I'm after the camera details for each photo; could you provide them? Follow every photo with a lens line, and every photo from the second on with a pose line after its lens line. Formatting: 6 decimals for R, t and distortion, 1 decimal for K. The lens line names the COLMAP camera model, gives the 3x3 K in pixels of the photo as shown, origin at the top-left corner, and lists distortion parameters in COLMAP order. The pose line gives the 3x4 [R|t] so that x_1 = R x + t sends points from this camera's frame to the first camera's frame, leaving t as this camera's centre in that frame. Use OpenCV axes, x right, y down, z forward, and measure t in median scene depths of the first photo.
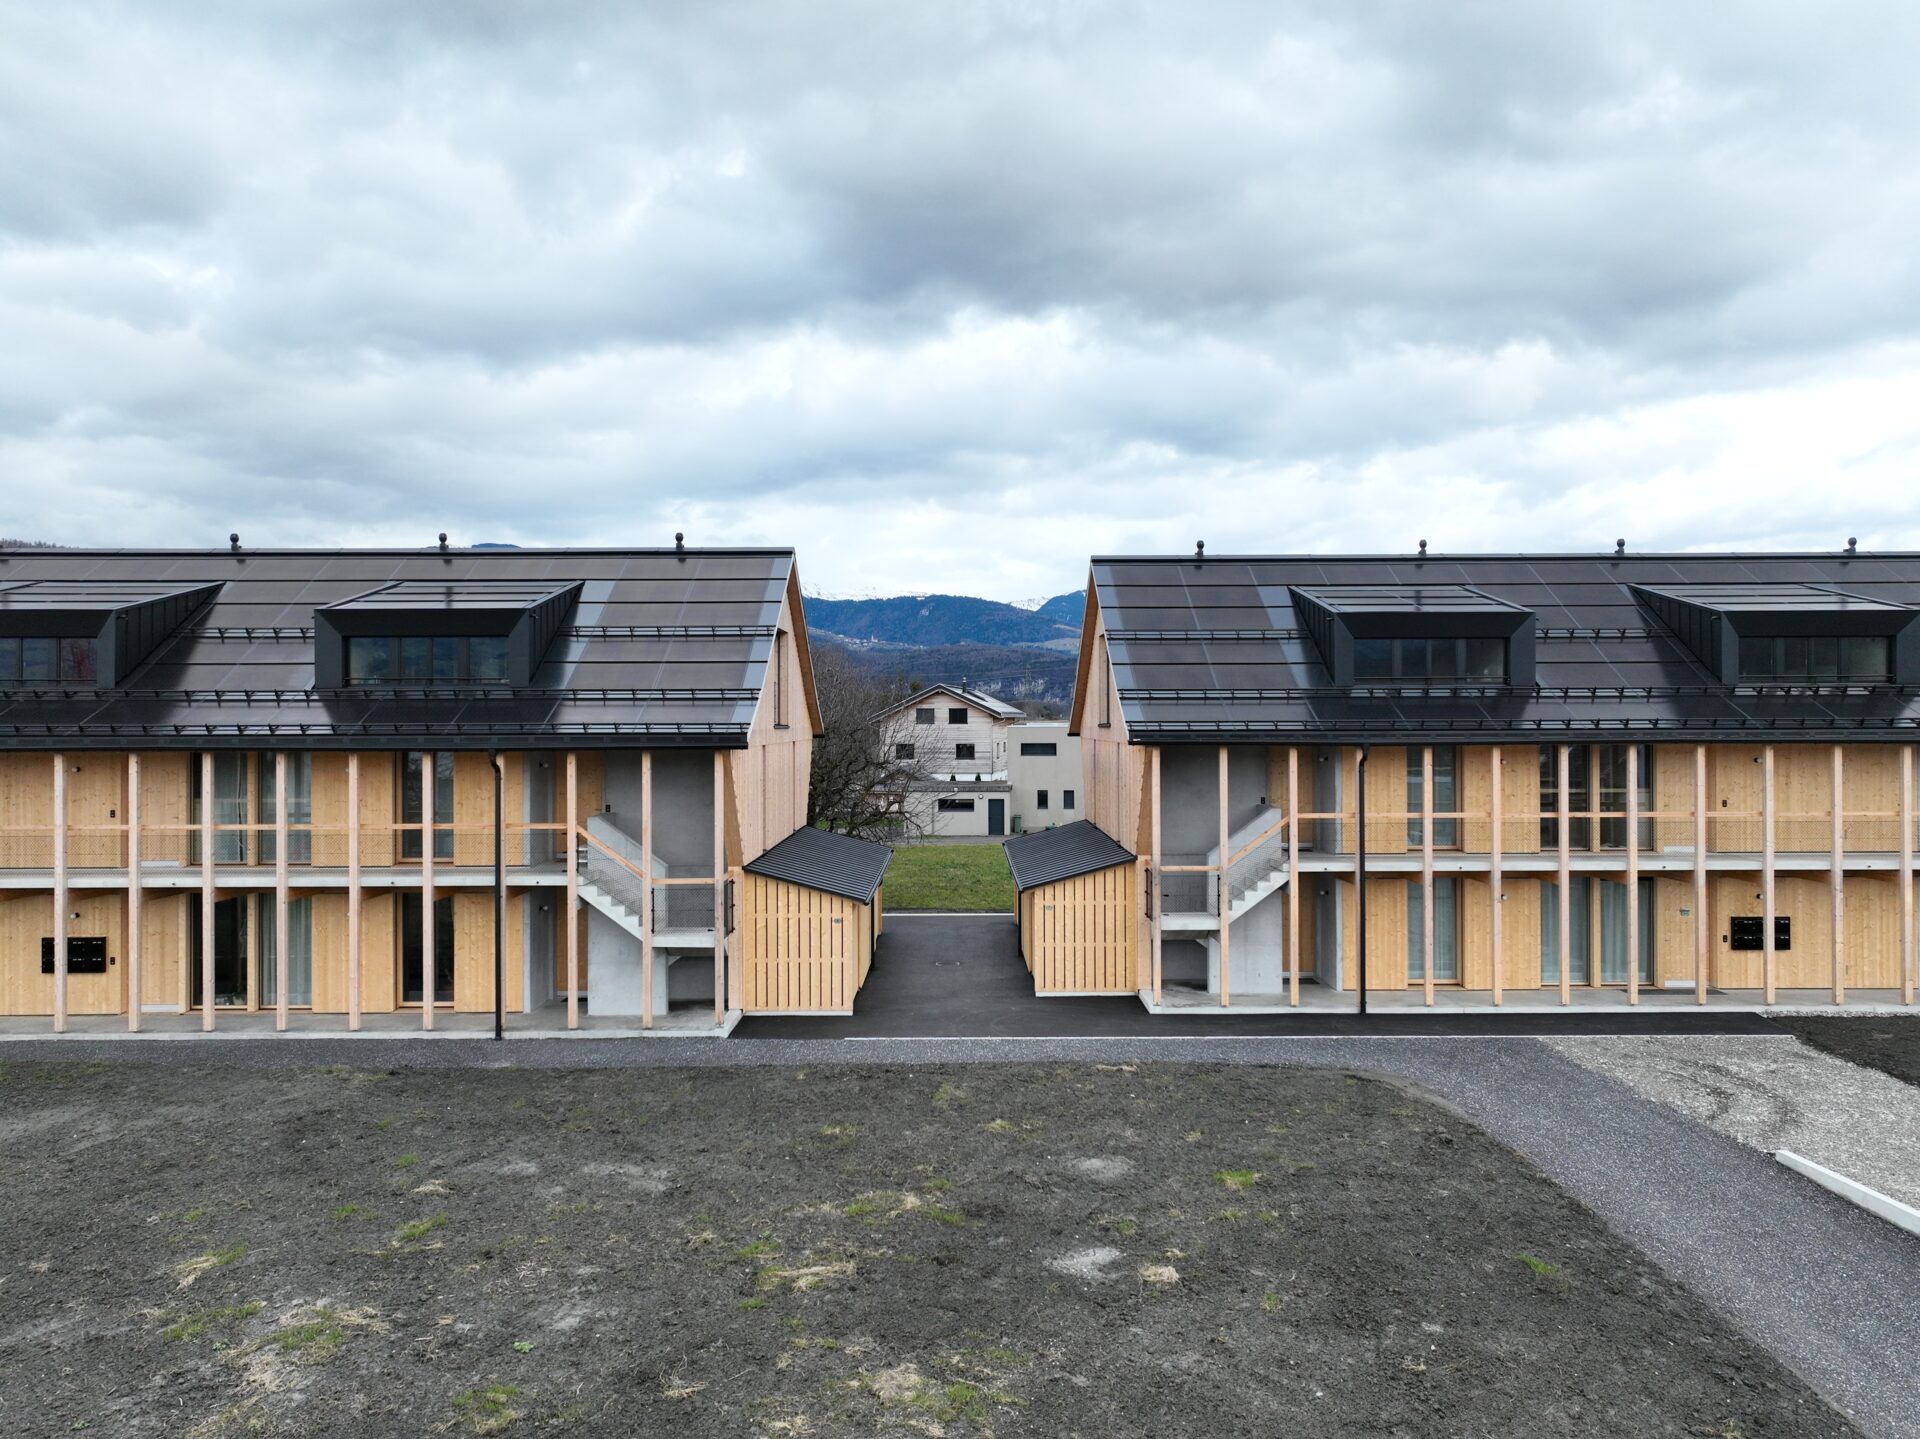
lens RADIAL K [[1349.4, 0, 964.2], [0, 1349.4, 675.5], [0, 0, 1]] dist [-0.004161, 0.021190]
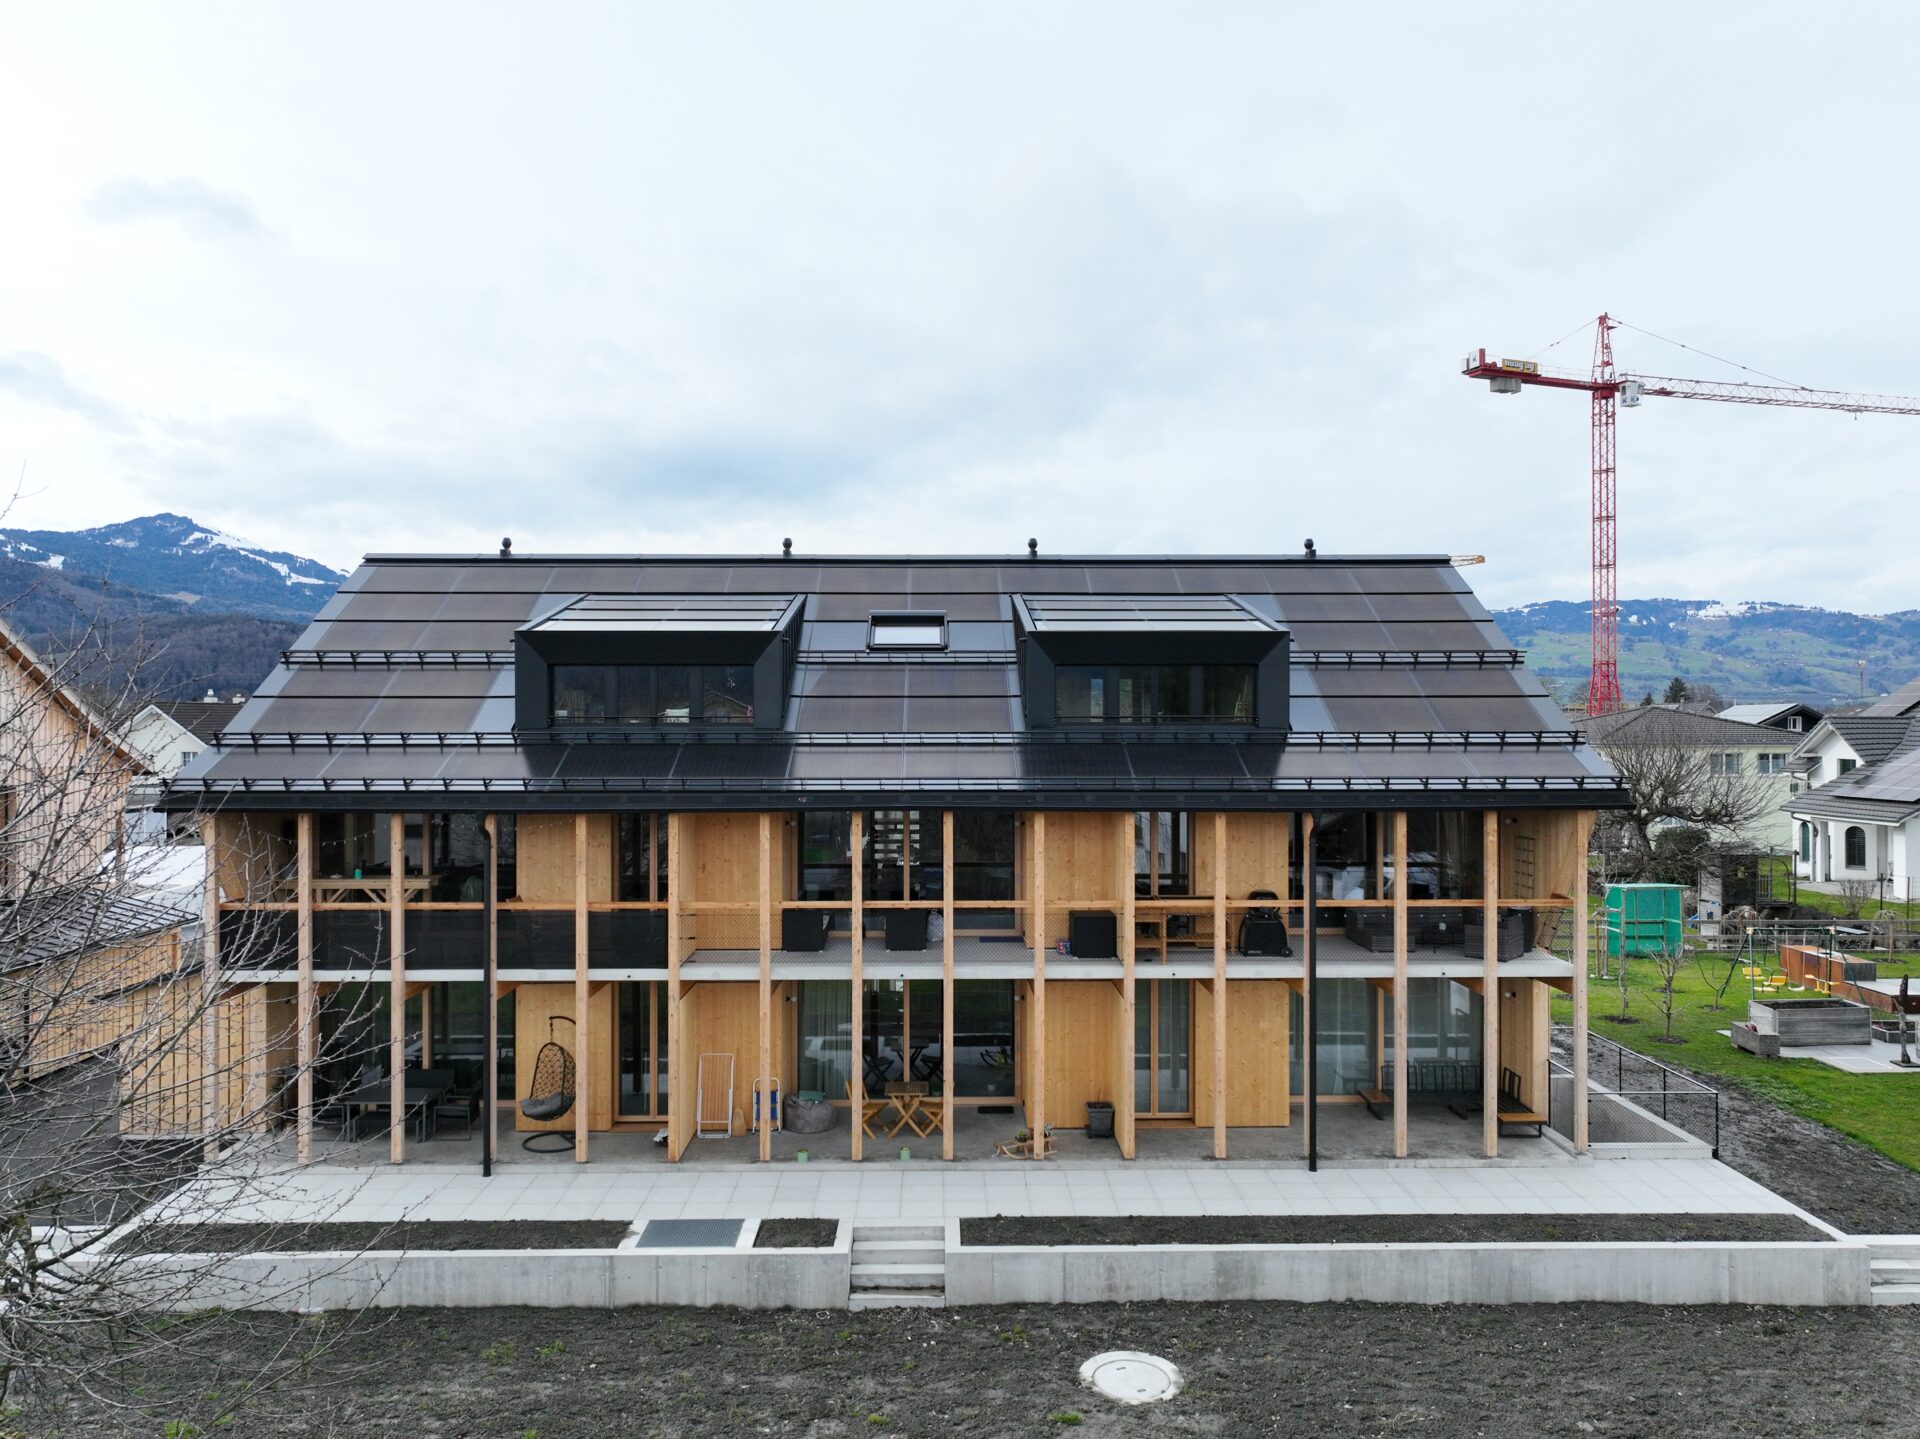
lens RADIAL K [[1349.4, 0, 960.2], [0, 1349.4, 714.4], [0, 0, 1]] dist [-0.004161, 0.021190]
pose [[0.999896, 0.001972, 0.014313, -0.534066], [-0.002416, 0.999515, 0.031050, -0.024191], [-0.014245, -0.031082, 0.999415, 0.195858]]
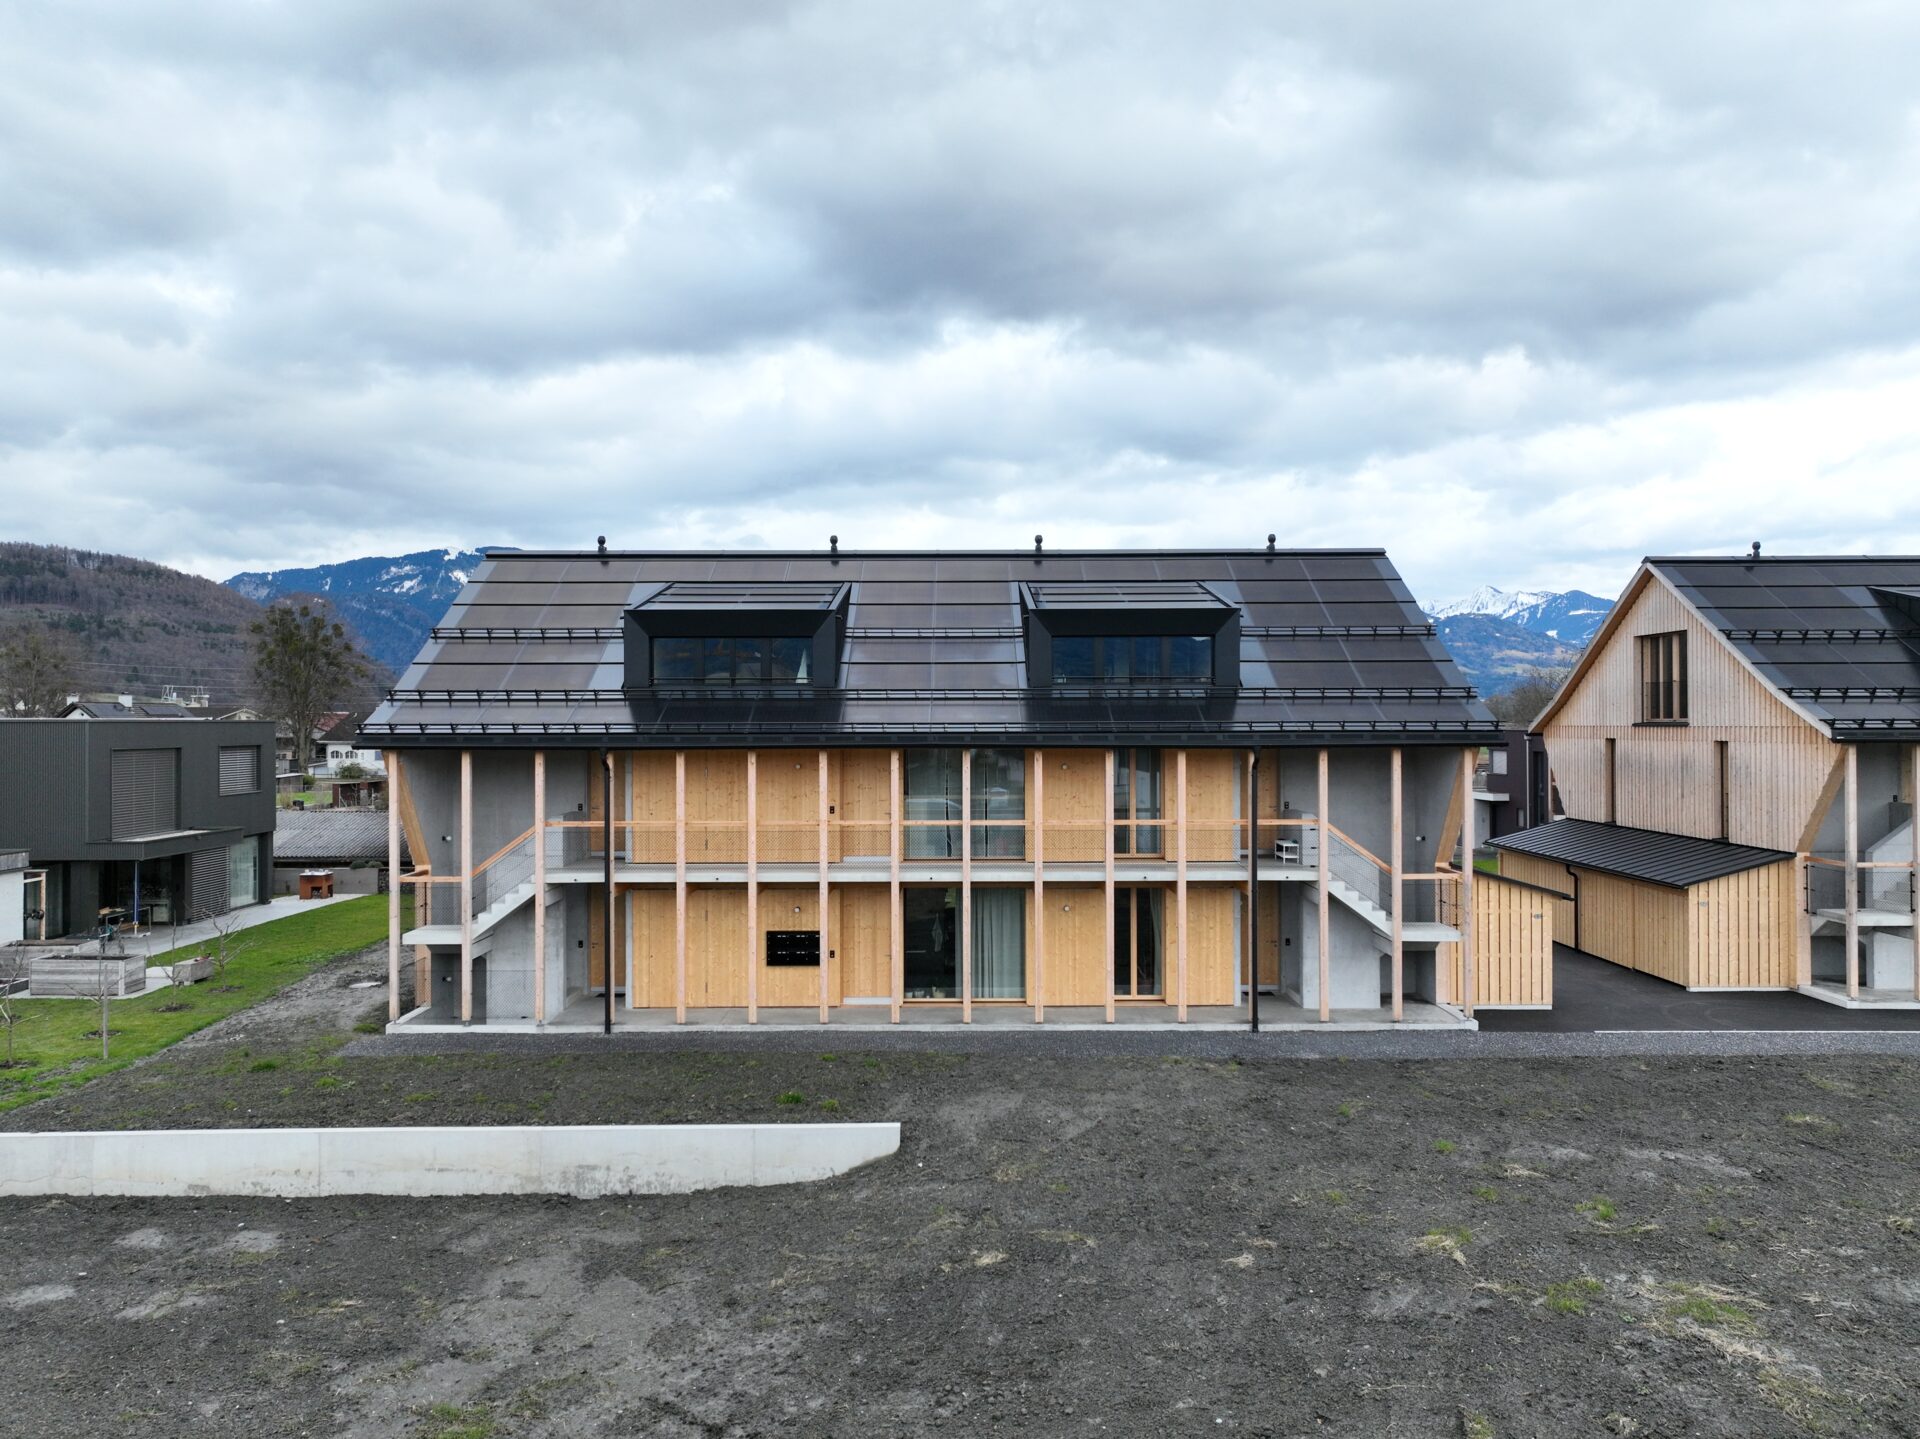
lens RADIAL K [[1349.4, 0, 961.4], [0, 1349.4, 715.5], [0, 0, 1]] dist [-0.004161, 0.021190]
pose [[0.999997, 0.000107, -0.002570, -0.531227], [-0.000032, 0.999569, 0.029357, 0.001356], [0.002573, -0.029356, 0.999566, -0.011436]]
